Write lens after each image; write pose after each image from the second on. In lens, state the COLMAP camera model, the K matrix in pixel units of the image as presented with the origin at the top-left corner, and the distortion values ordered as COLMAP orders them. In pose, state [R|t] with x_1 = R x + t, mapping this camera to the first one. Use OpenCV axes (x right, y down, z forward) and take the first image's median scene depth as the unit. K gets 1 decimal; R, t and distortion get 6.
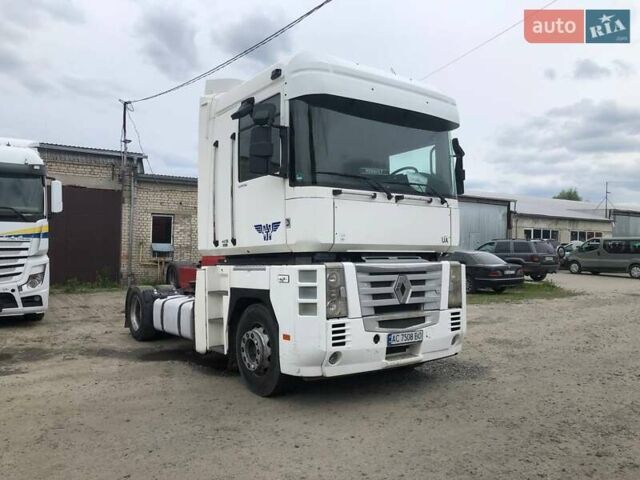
lens RADIAL K [[520.7, 0, 323.5], [0, 520.7, 238.1], [0, 0, 1]] dist [0.051027, -0.060458]
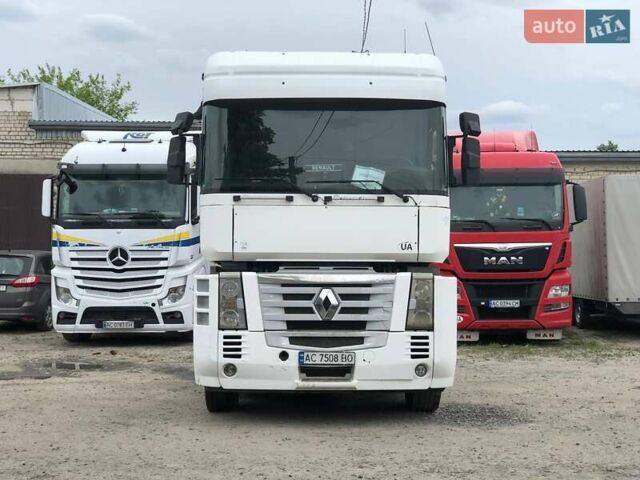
lens RADIAL K [[952.5, 0, 319.2], [0, 952.5, 253.8], [0, 0, 1]] dist [0.039661, 0.046671]
pose [[0.815953, -0.005400, -0.578093, 1.067005], [0.014468, 0.999834, 0.011082, -0.003704], [0.577937, -0.017406, 0.815896, -0.312265]]
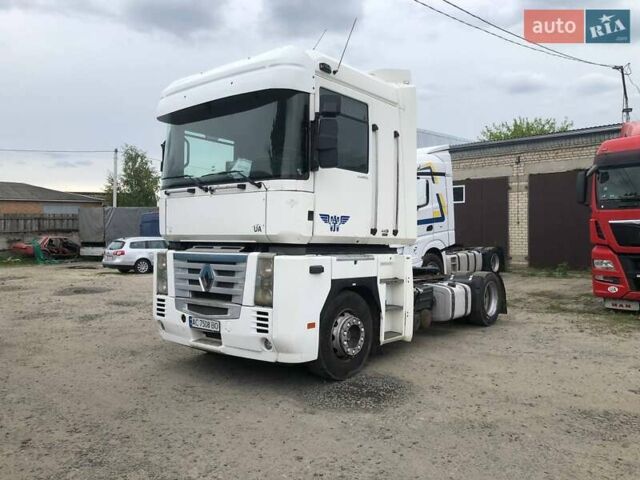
lens RADIAL K [[520.7, 0, 323.5], [0, 520.7, 238.1], [0, 0, 1]] dist [0.051027, -0.060458]
pose [[0.232146, 0.002124, -0.972679, 1.217646], [0.031003, 0.999473, 0.009582, 0.016230], [0.972187, -0.032381, 0.231958, 0.986686]]
